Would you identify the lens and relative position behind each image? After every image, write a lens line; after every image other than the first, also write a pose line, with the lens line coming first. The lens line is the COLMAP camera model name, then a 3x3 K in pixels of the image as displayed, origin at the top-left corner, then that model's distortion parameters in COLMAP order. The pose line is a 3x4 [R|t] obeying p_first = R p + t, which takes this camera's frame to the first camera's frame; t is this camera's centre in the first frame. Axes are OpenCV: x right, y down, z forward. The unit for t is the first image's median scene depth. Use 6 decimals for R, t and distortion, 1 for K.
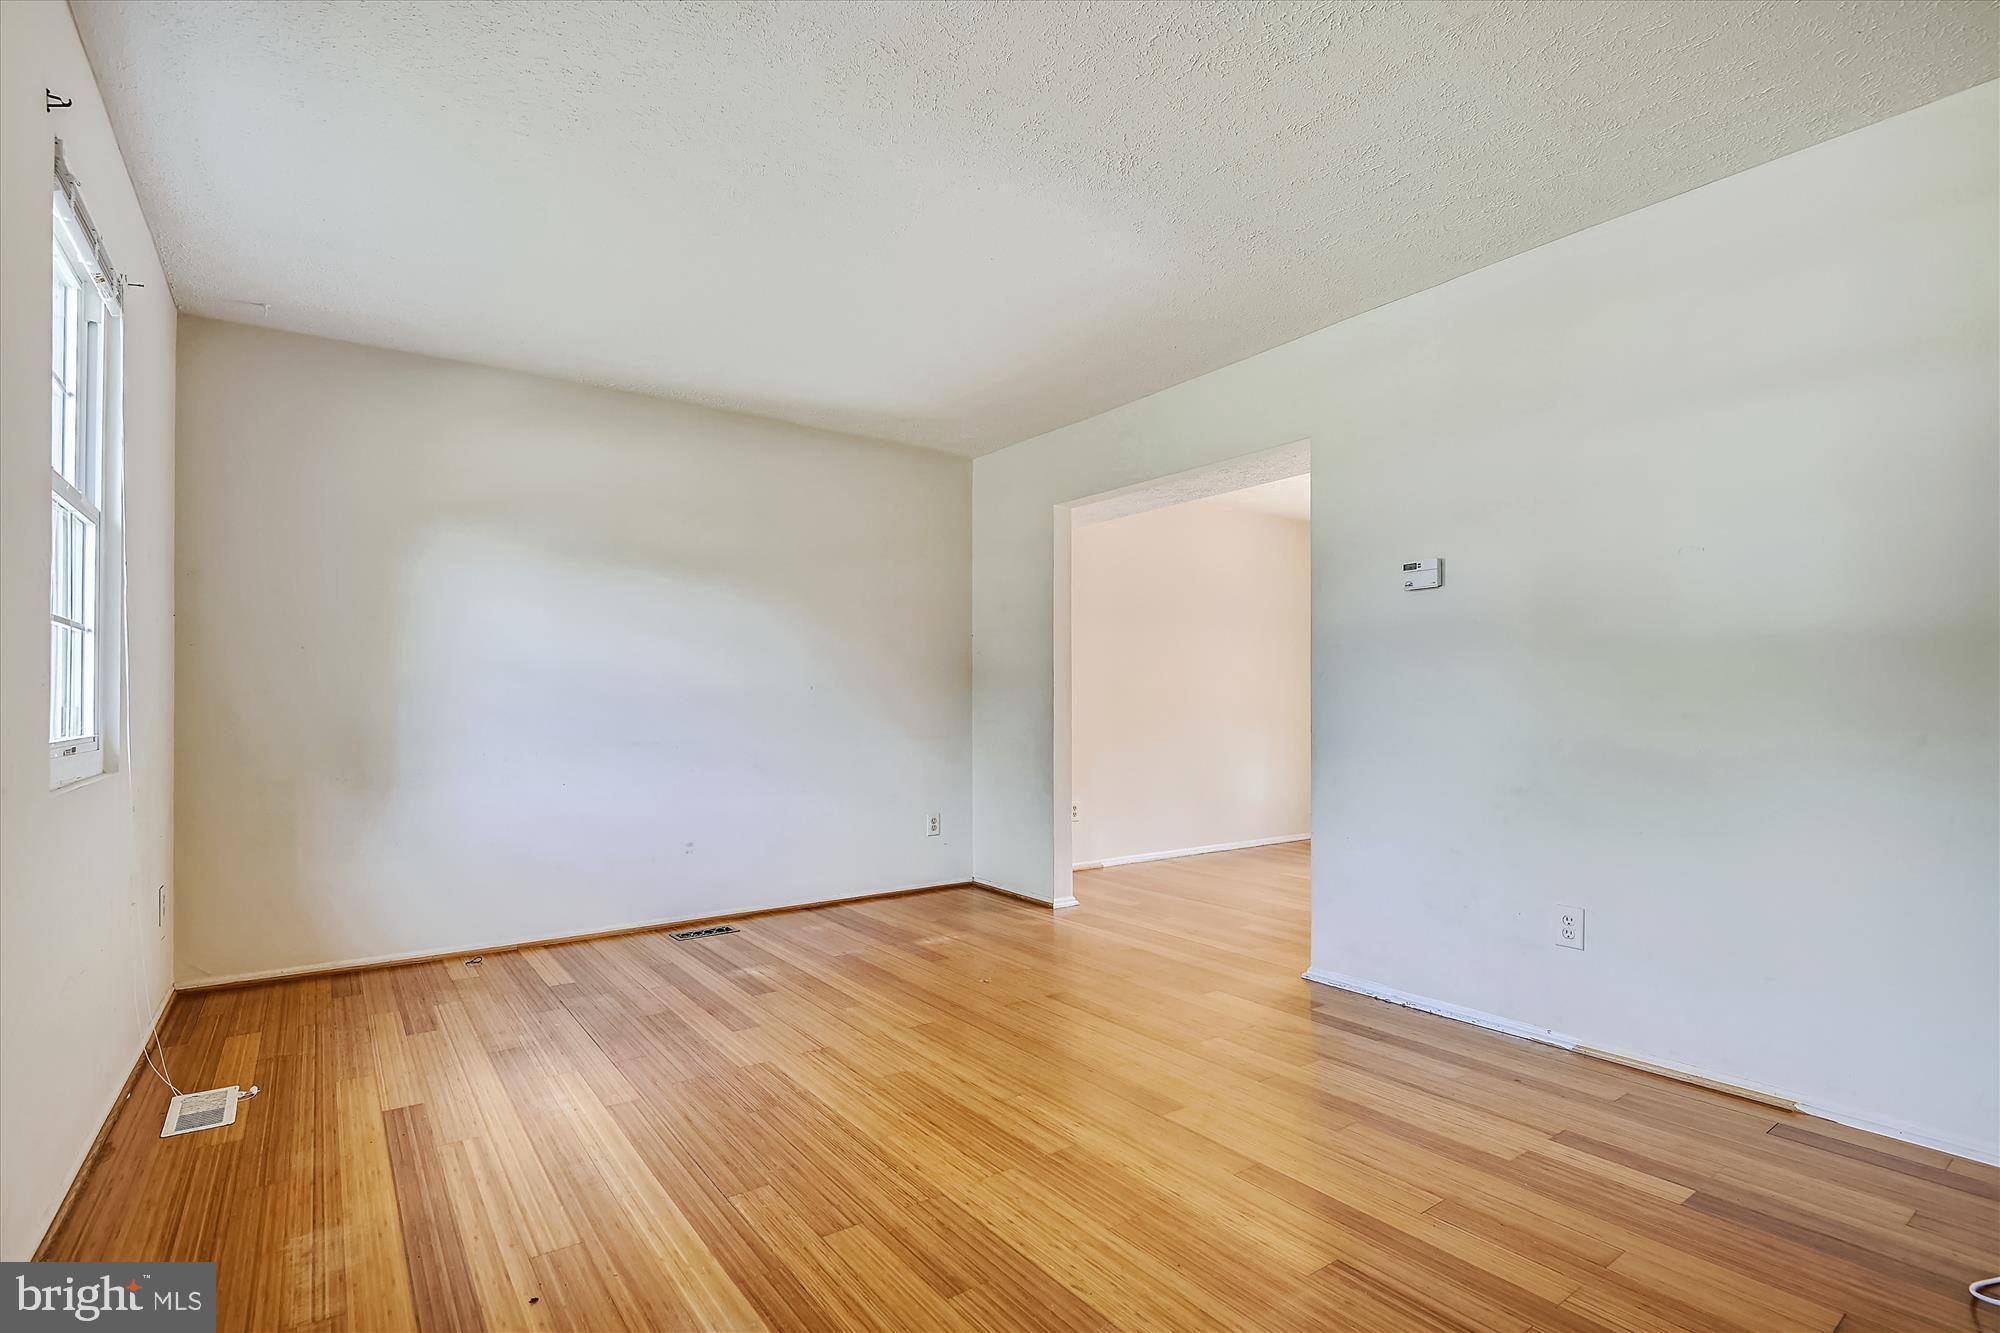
lens RADIAL K [[949.8, 0, 1000.4], [0, 949.8, 707.3], [0, 0, 1]] dist [0.001623, -0.013311]
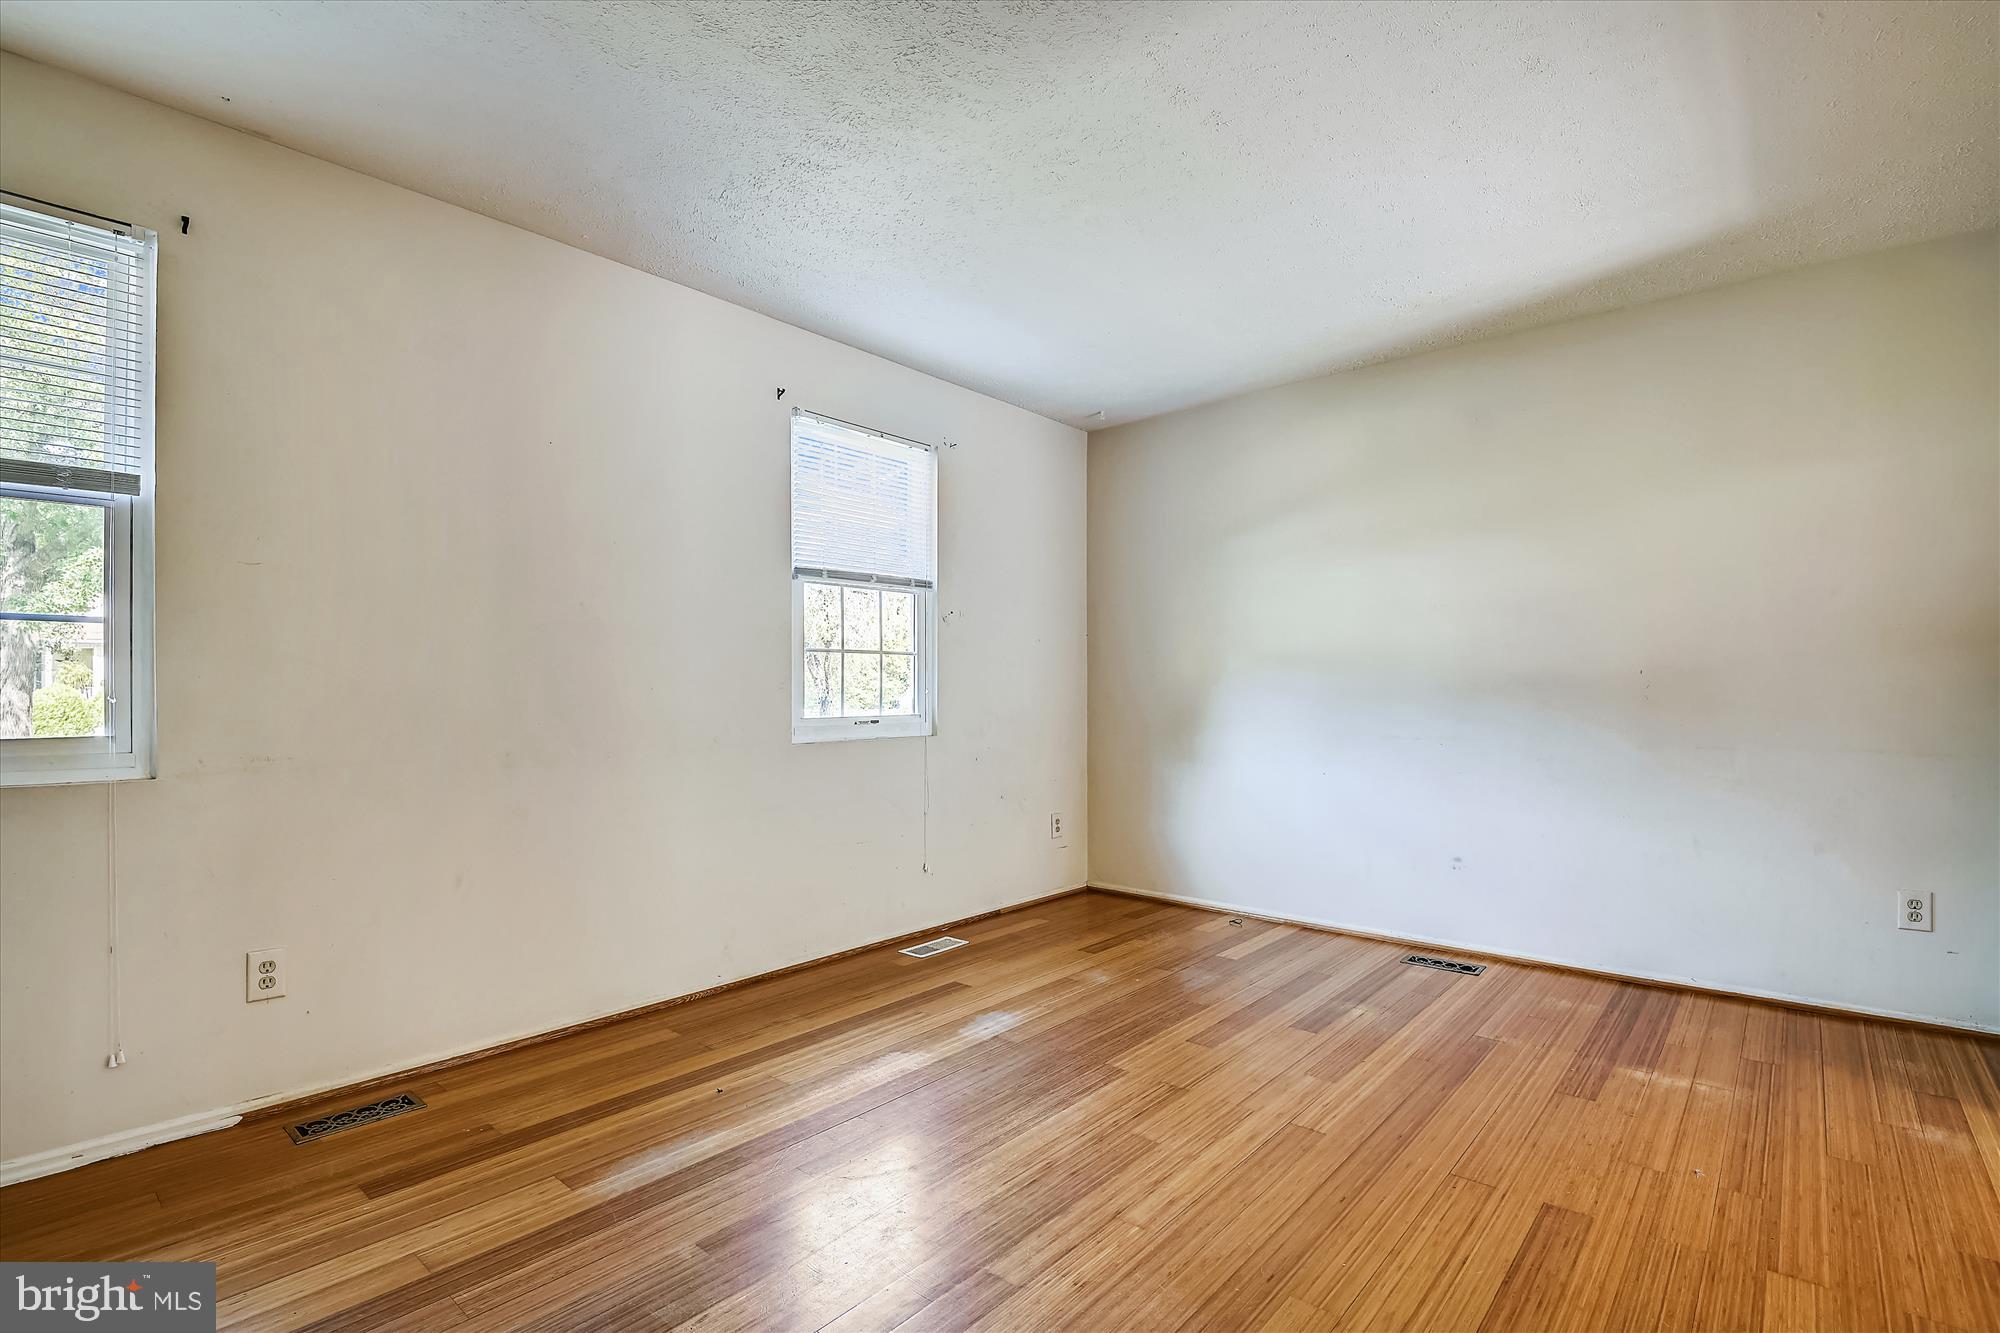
lens RADIAL K [[933.9, 0, 1007.1], [0, 933.9, 674.5], [0, 0, 1]] dist [0.000807, -0.000705]
pose [[0.229649, -0.010053, -0.973222, 0.546544], [-0.002783, 0.999936, -0.010986, -0.017480], [0.973270, 0.005231, 0.229606, 0.547569]]
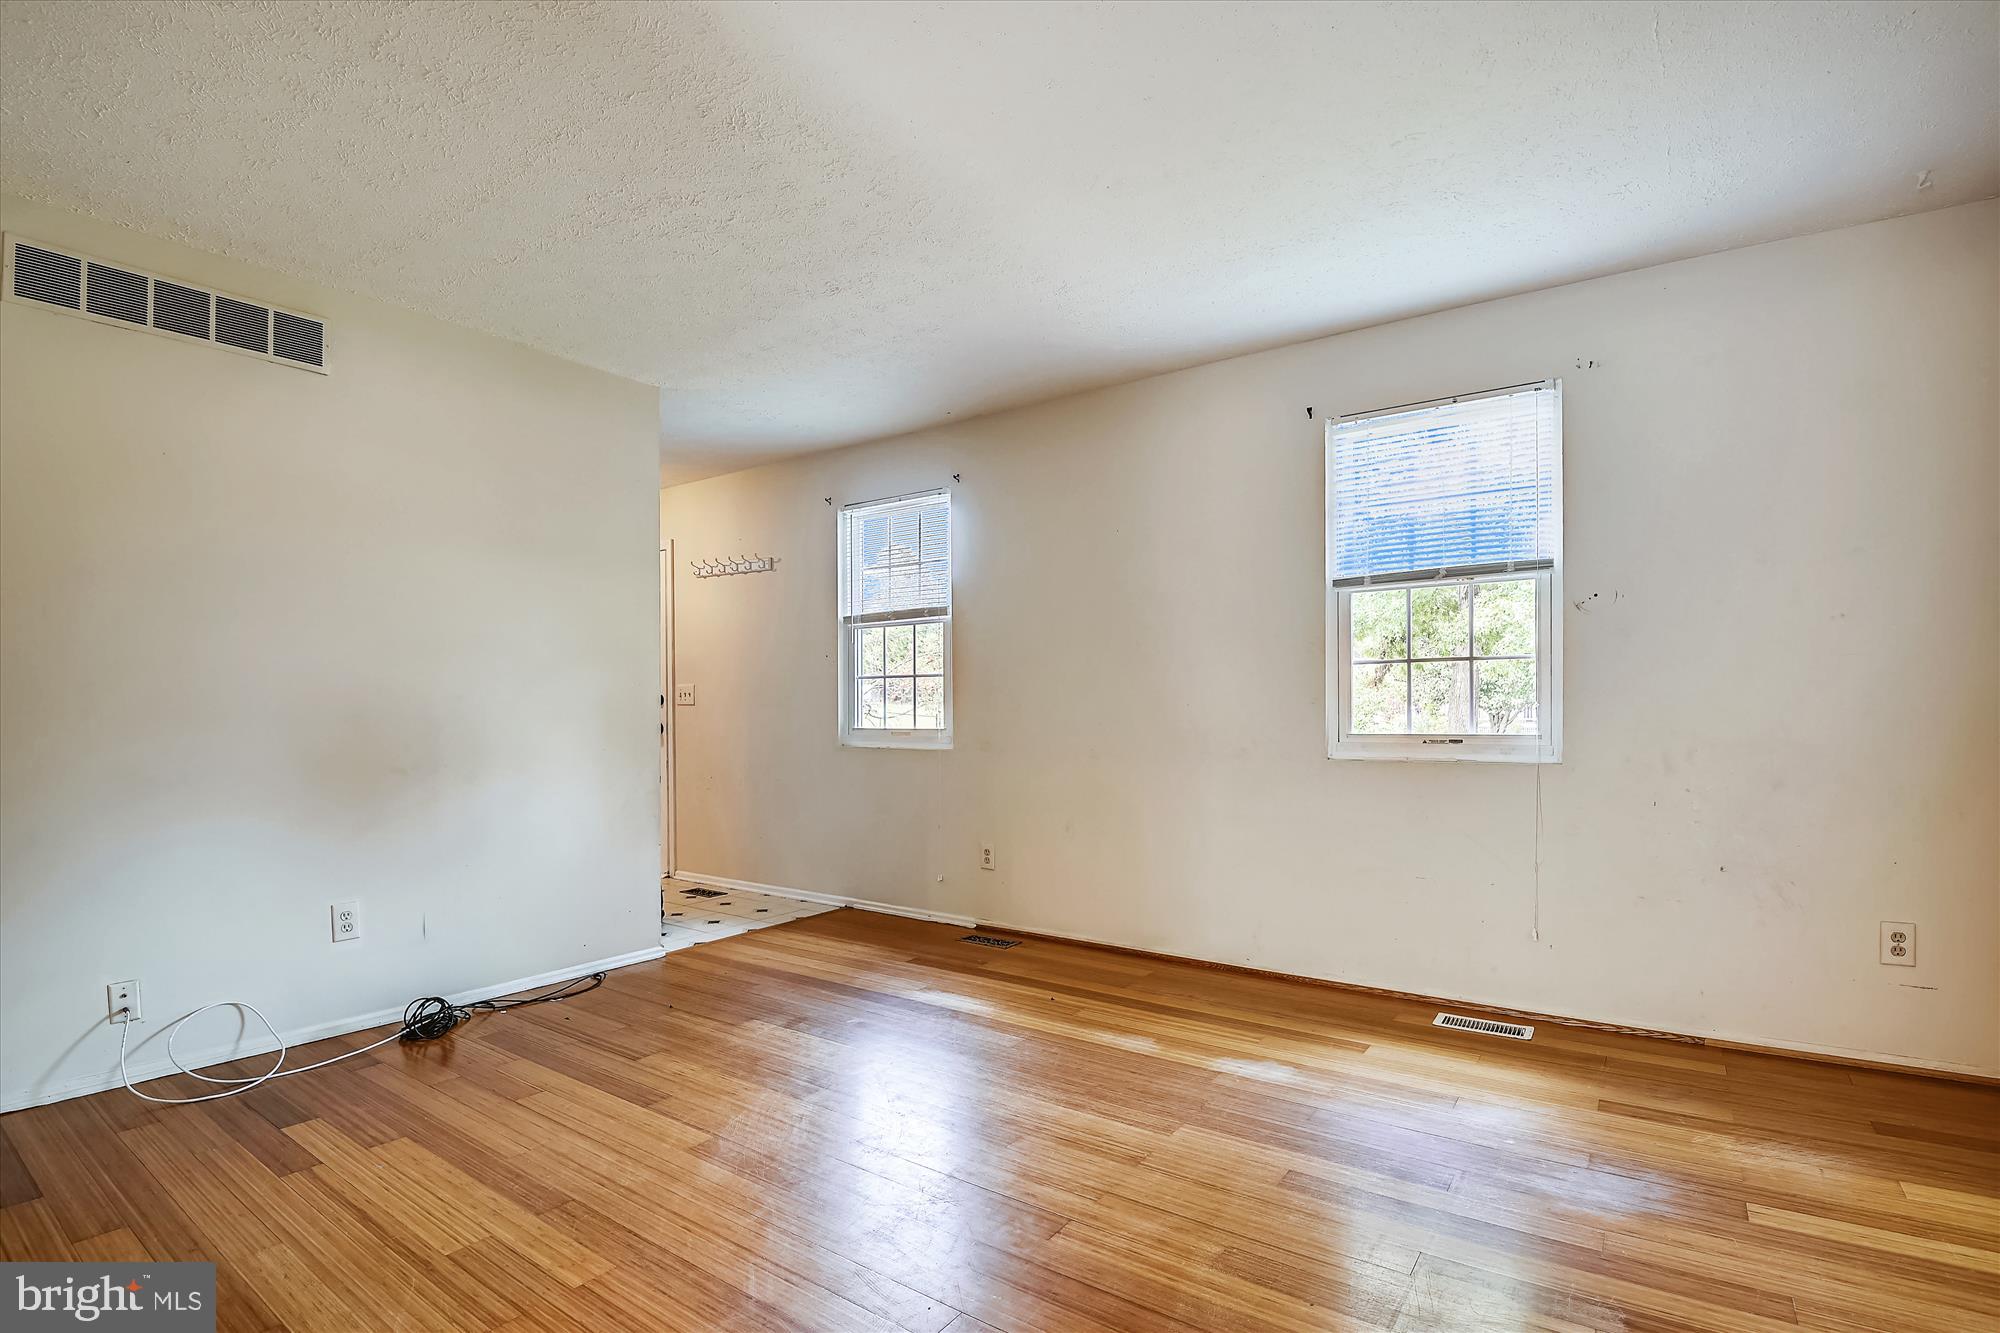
lens RADIAL K [[949.8, 0, 1000.4], [0, 949.8, 707.3], [0, 0, 1]] dist [0.001623, -0.013311]
pose [[-0.950212, 0.011082, -0.311406, 0.137104], [0.010988, 0.999938, 0.002056, -0.014375], [0.311410, -0.001468, -0.950275, 1.466553]]
